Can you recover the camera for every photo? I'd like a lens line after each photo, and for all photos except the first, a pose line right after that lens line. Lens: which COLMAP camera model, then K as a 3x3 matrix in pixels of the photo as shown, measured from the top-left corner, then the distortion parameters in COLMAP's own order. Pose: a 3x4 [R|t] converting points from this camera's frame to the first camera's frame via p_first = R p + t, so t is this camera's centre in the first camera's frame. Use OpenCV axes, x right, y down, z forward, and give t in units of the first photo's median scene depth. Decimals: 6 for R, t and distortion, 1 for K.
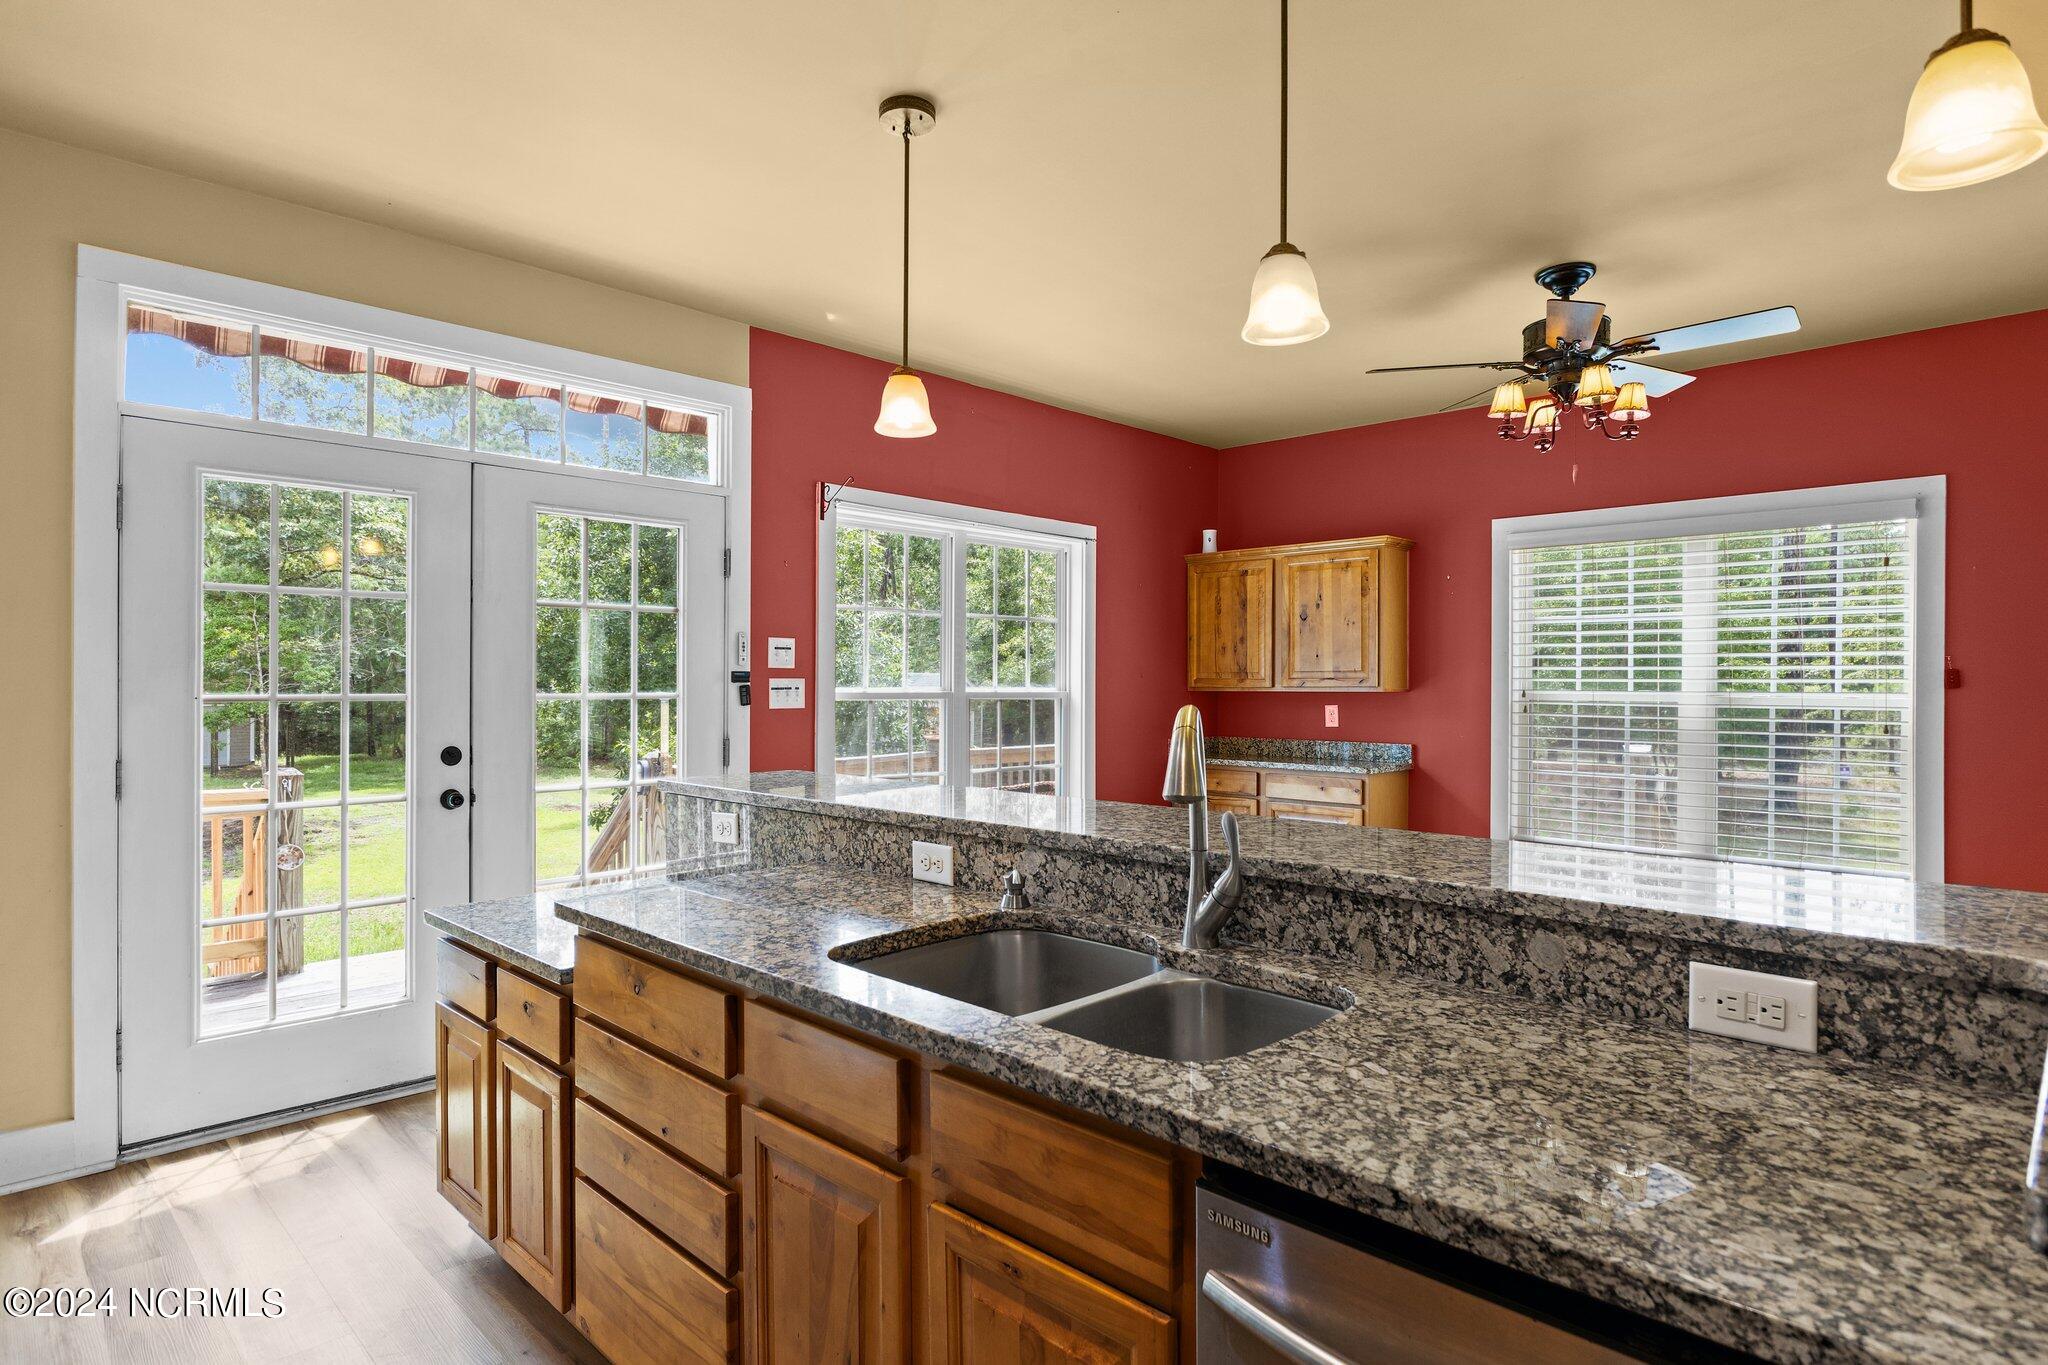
lens RADIAL K [[1102.9, 0, 1031.4], [0, 1102.9, 683.7], [0, 0, 1]] dist [-0.000414, 0.000954]
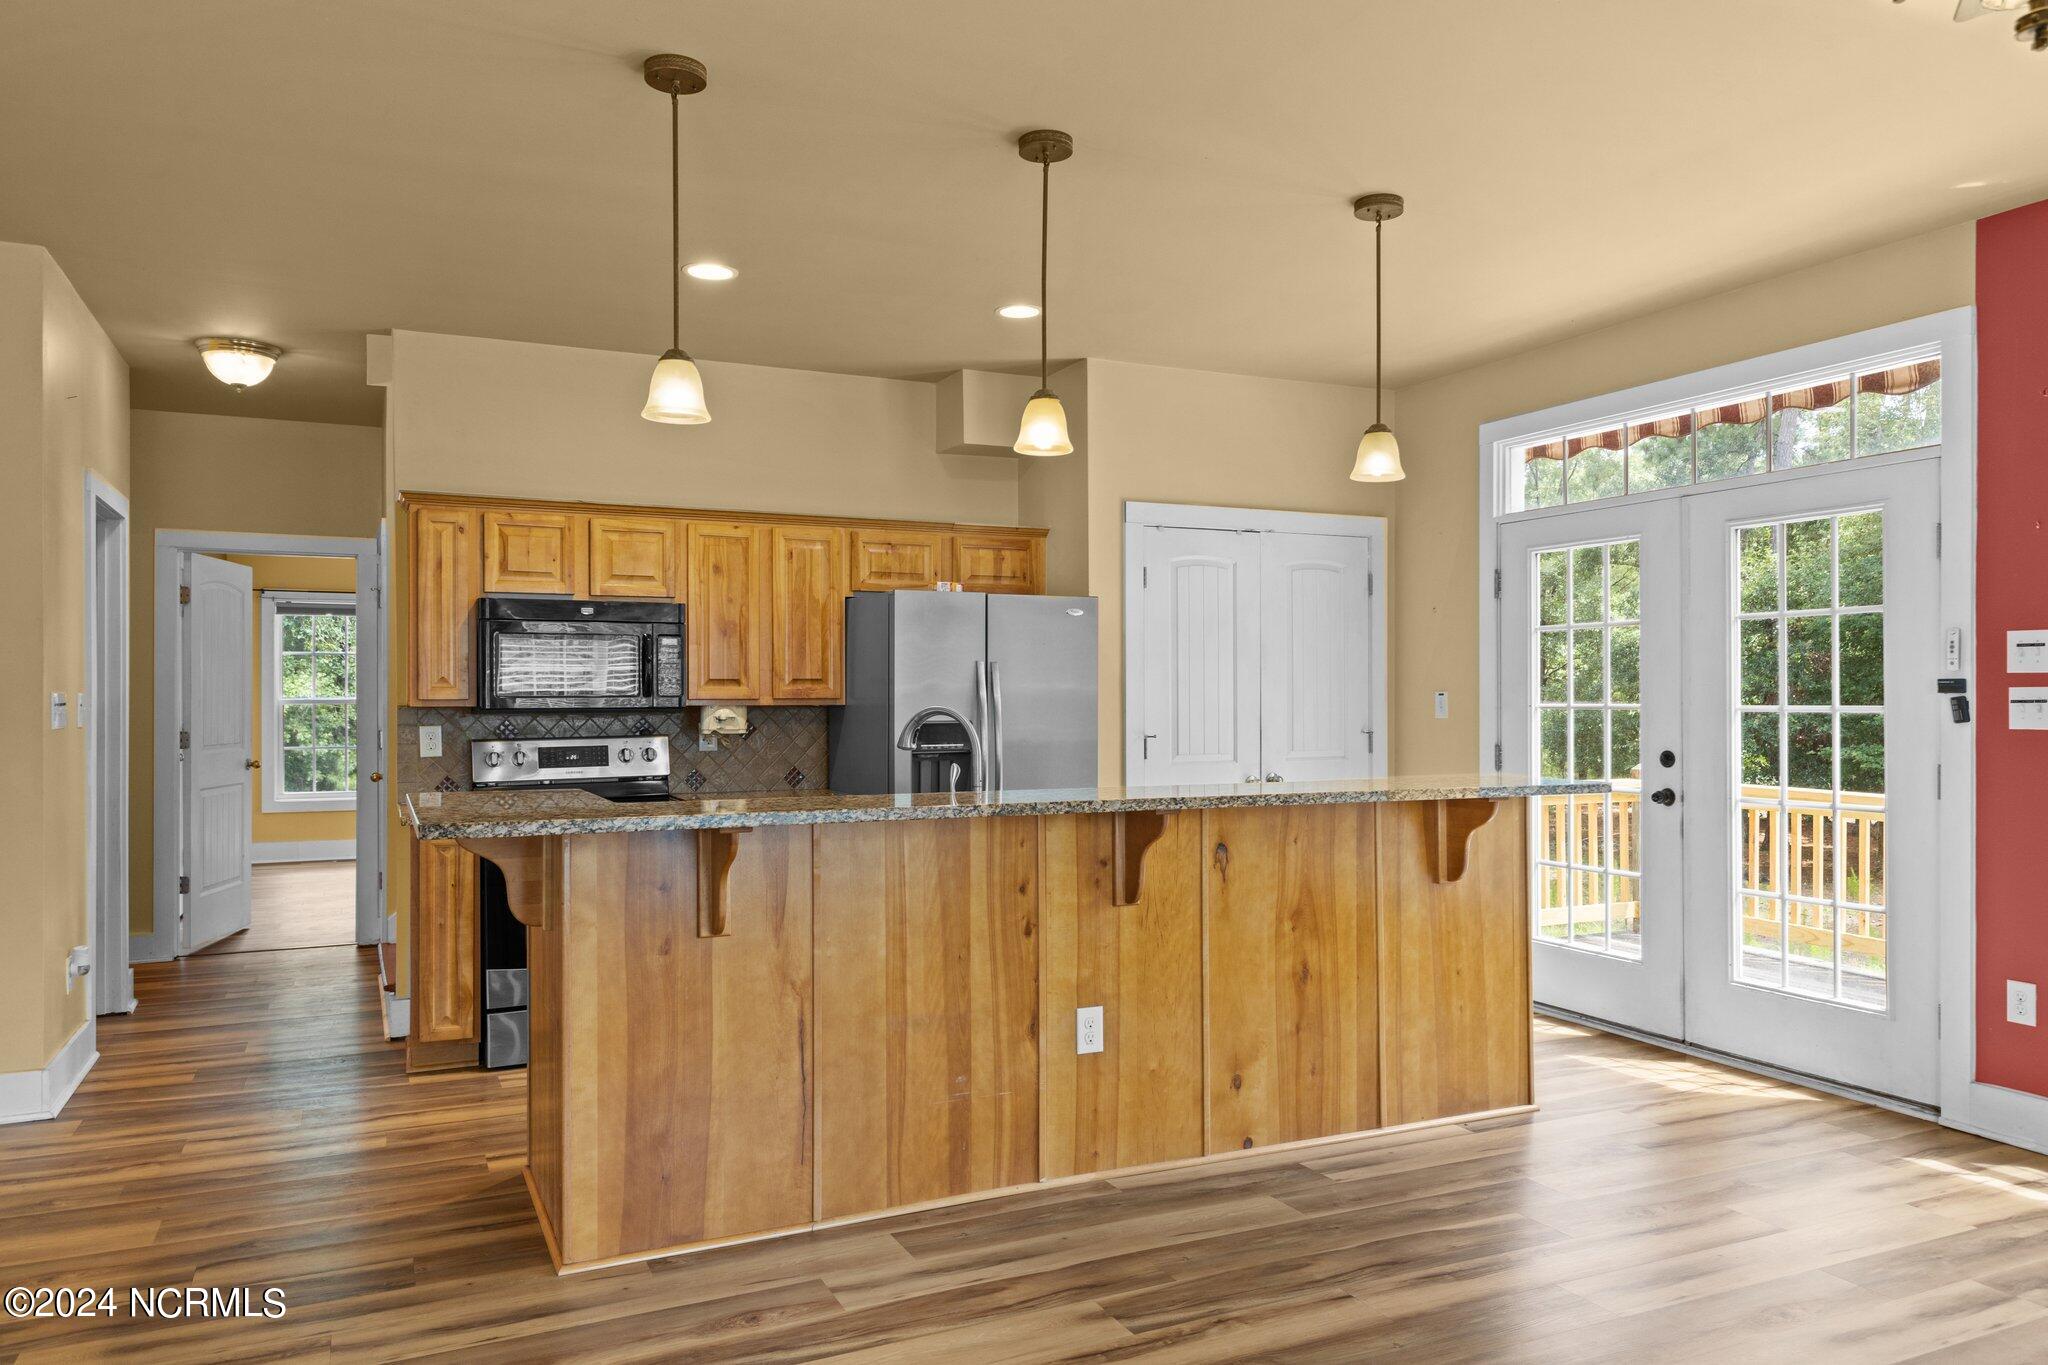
lens RADIAL K [[1396.8, 0, 1023.8], [0, 1396.8, 698.5], [0, 0, 1]] dist [0.016395, -0.004803]
pose [[-0.334477, -0.000685, -0.942404, 0.695674], [-0.001906, 0.999998, -0.000051, 0.003078], [0.942402, 0.001779, -0.334477, 0.564843]]
